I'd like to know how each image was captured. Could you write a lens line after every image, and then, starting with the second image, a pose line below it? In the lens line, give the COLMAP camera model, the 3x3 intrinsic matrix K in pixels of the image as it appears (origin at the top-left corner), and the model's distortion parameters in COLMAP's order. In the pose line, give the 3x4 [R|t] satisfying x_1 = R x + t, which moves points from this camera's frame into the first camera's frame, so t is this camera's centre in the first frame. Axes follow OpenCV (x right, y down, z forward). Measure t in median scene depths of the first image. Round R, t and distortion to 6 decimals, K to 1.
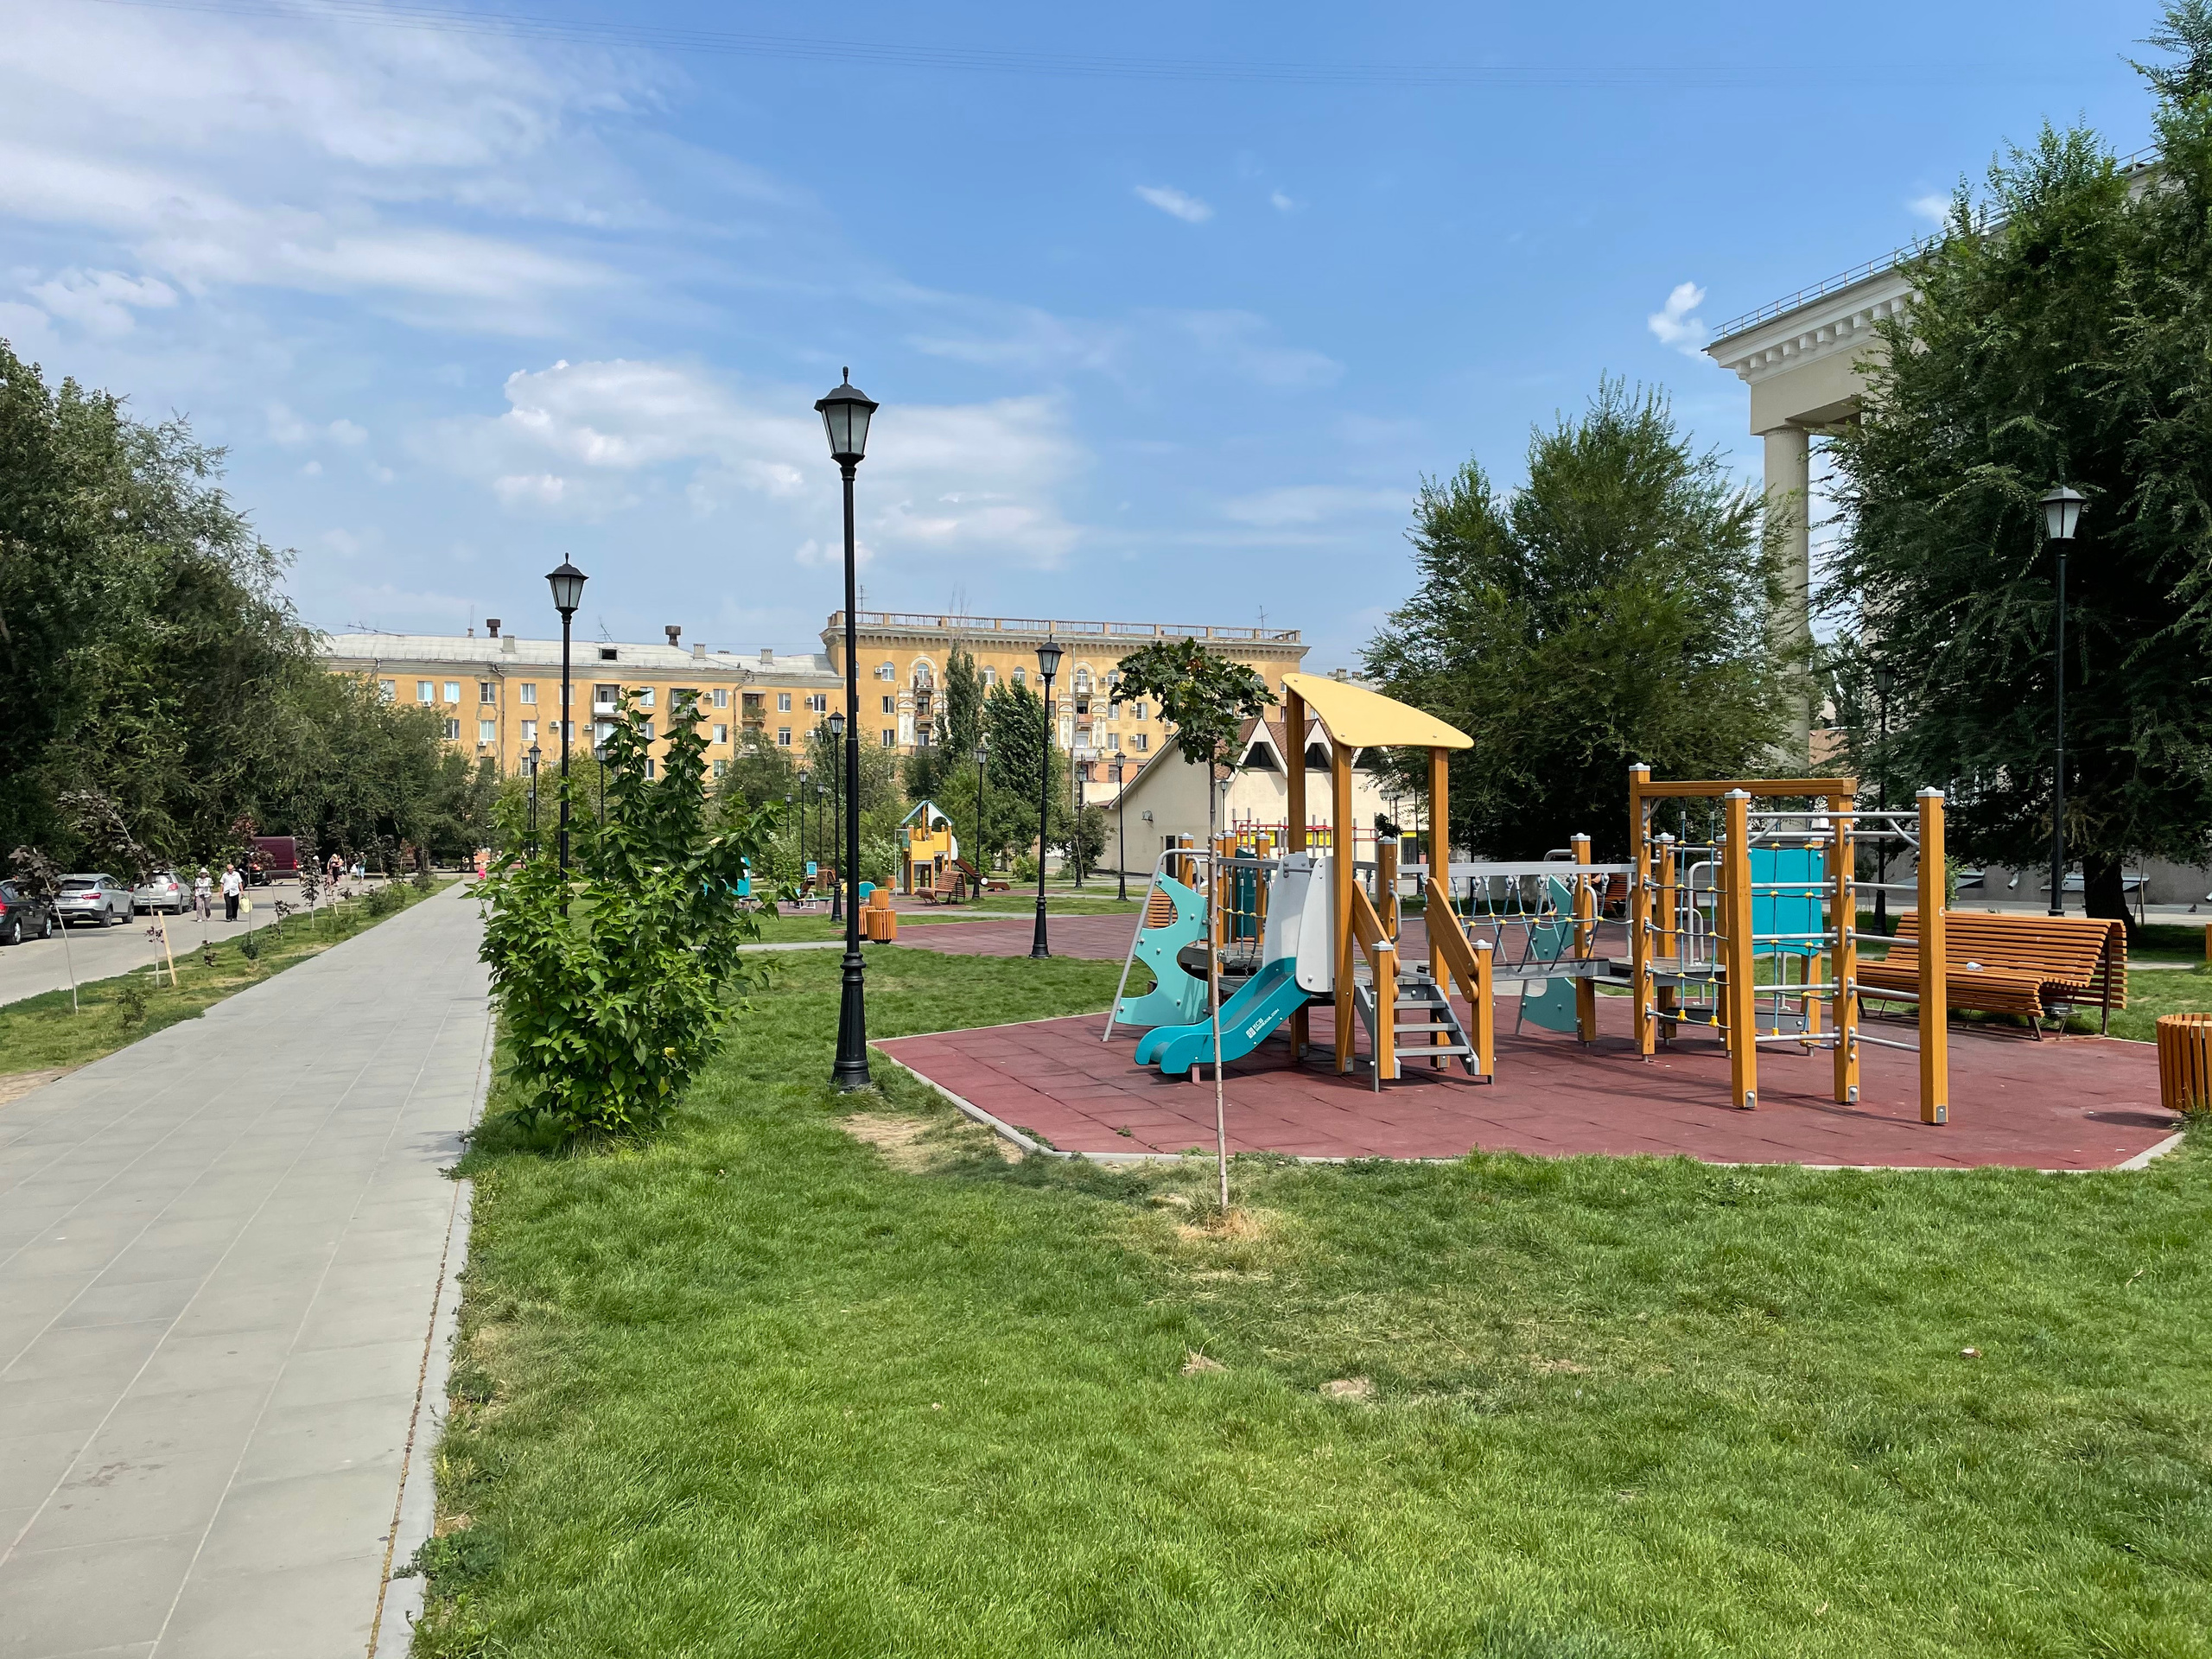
lens RADIAL K [[1634.0, 0, 1182.8], [0, 1634.0, 821.3], [0, 0, 1]] dist [0.076146, -0.085020]
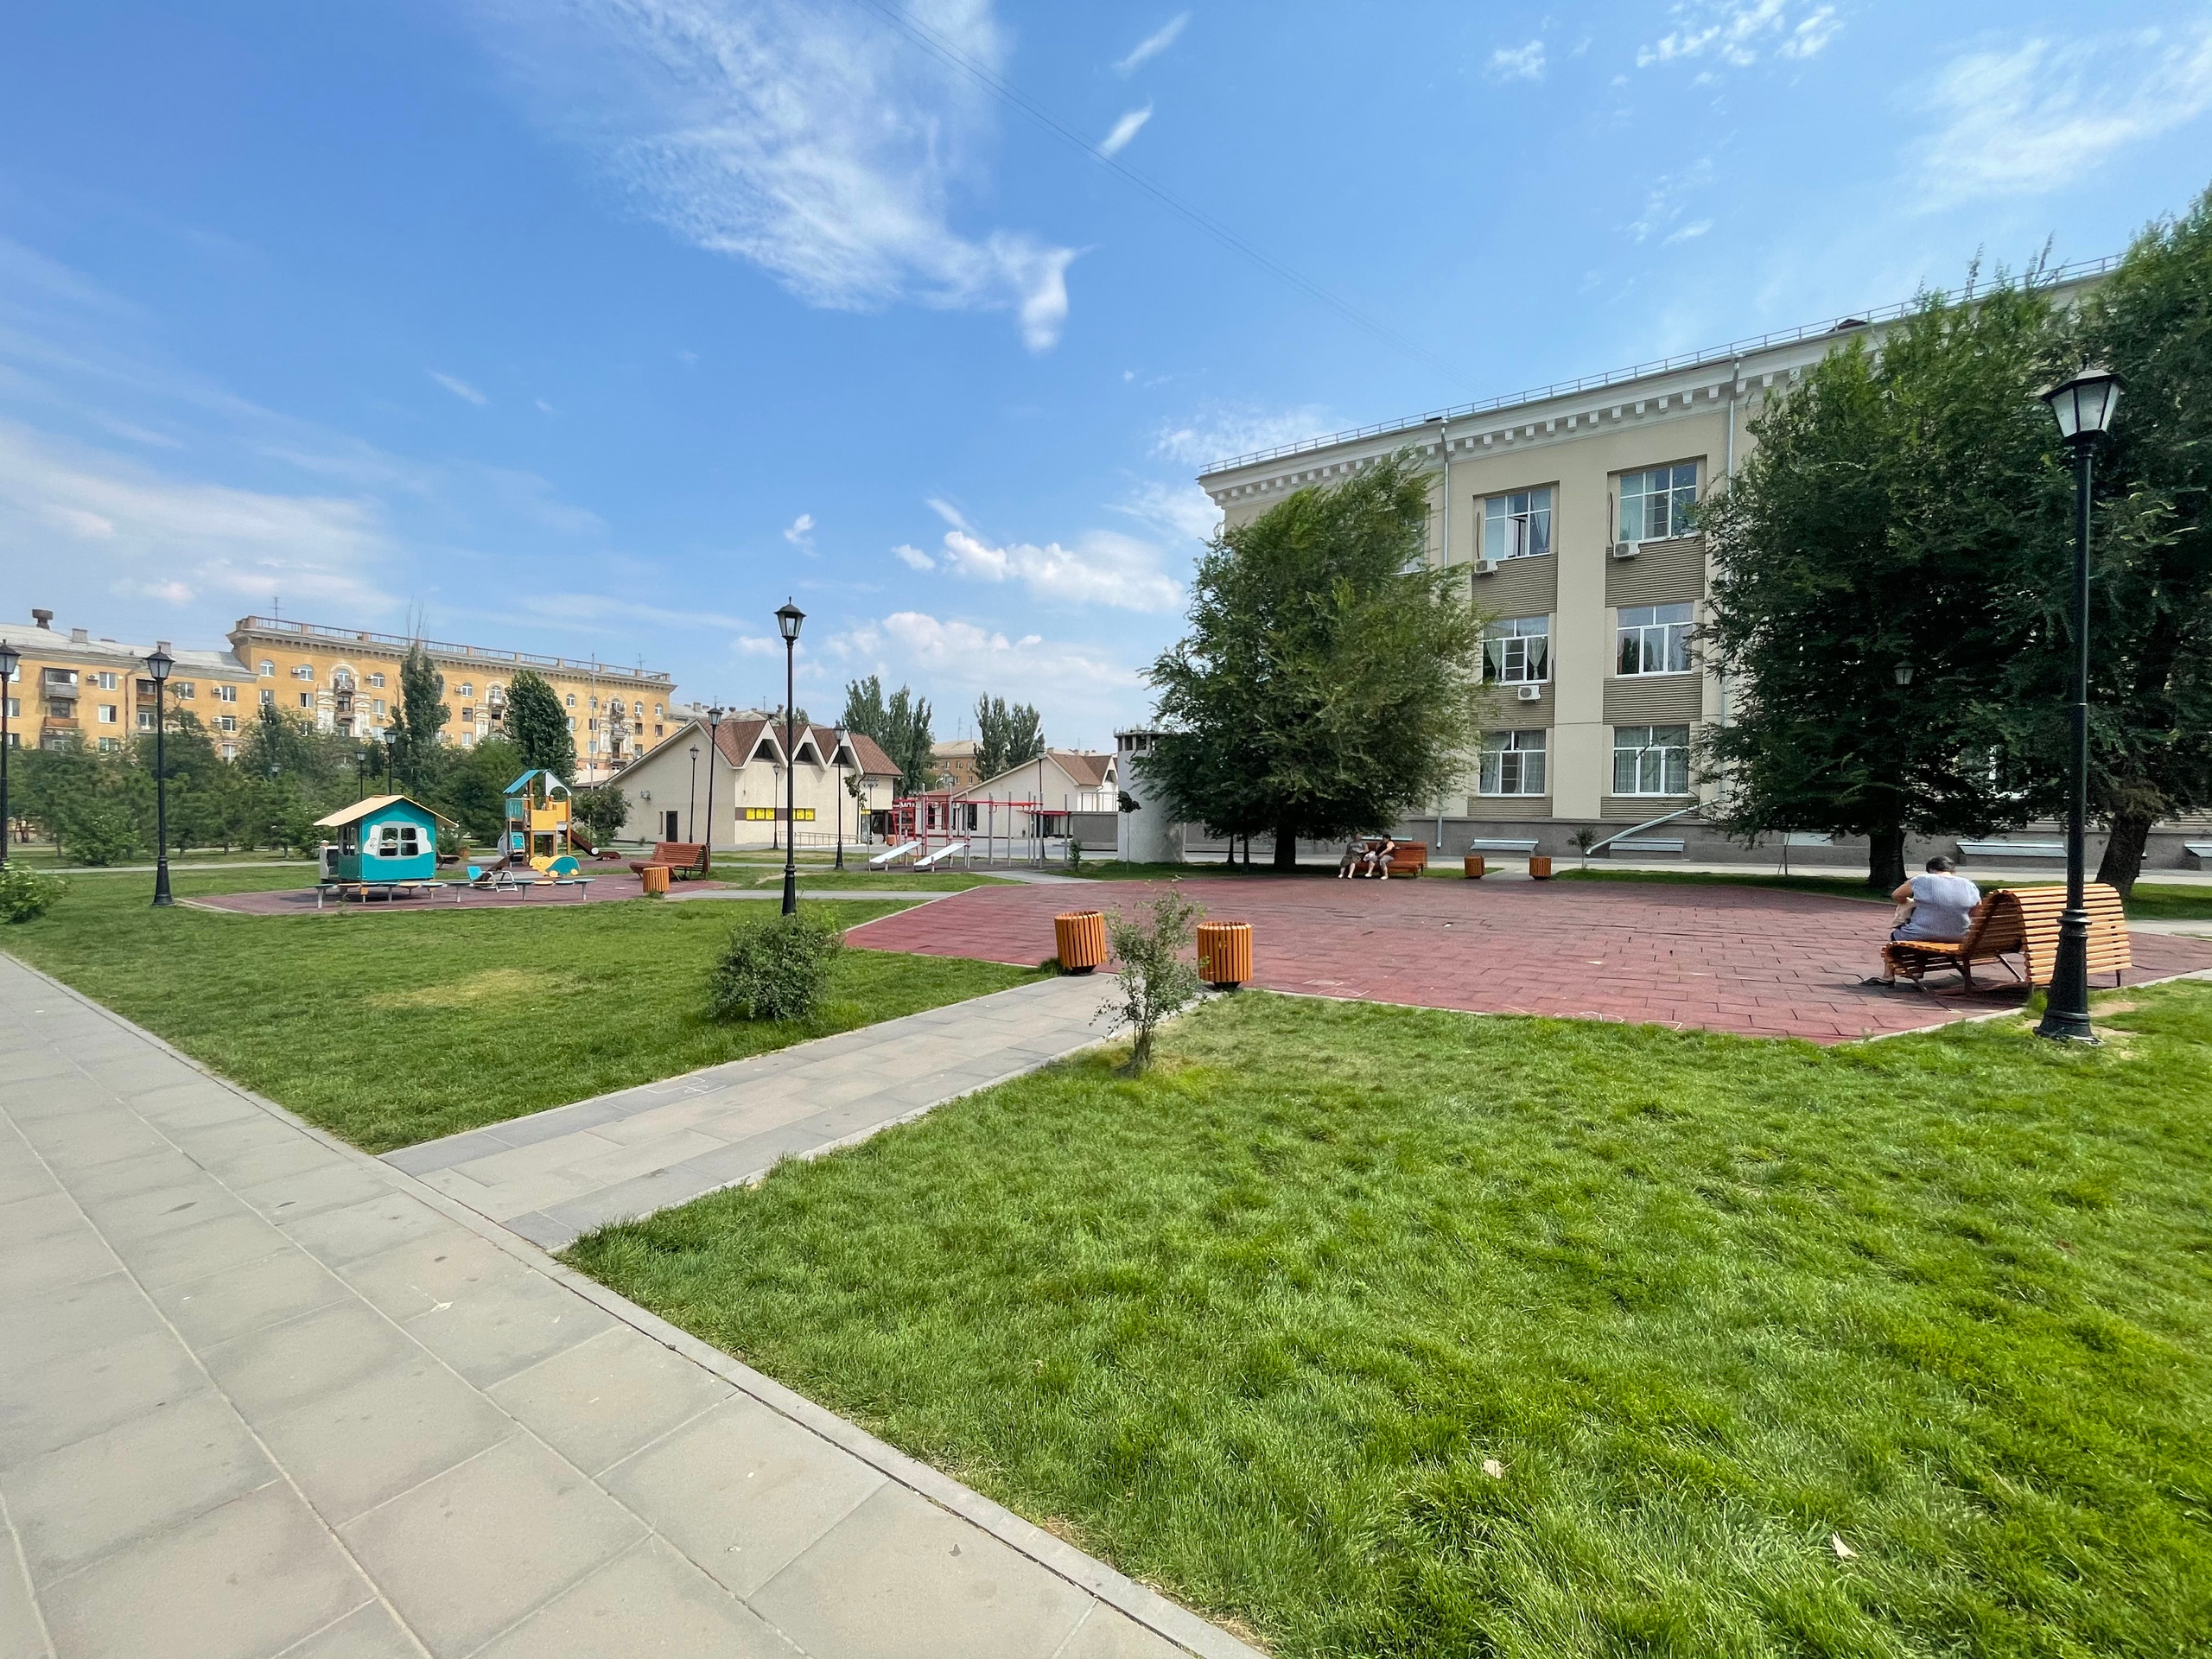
lens RADIAL K [[887.0, 0, 1098.0], [0, 887.0, 842.6], [0, 0, 1]] dist [0.000973, -0.000002]
pose [[0.827629, -0.007479, 0.561226, -0.067097], [-0.014129, 0.999317, 0.034153, 0.003151], [-0.561098, -0.036195, 0.826958, 0.132820]]
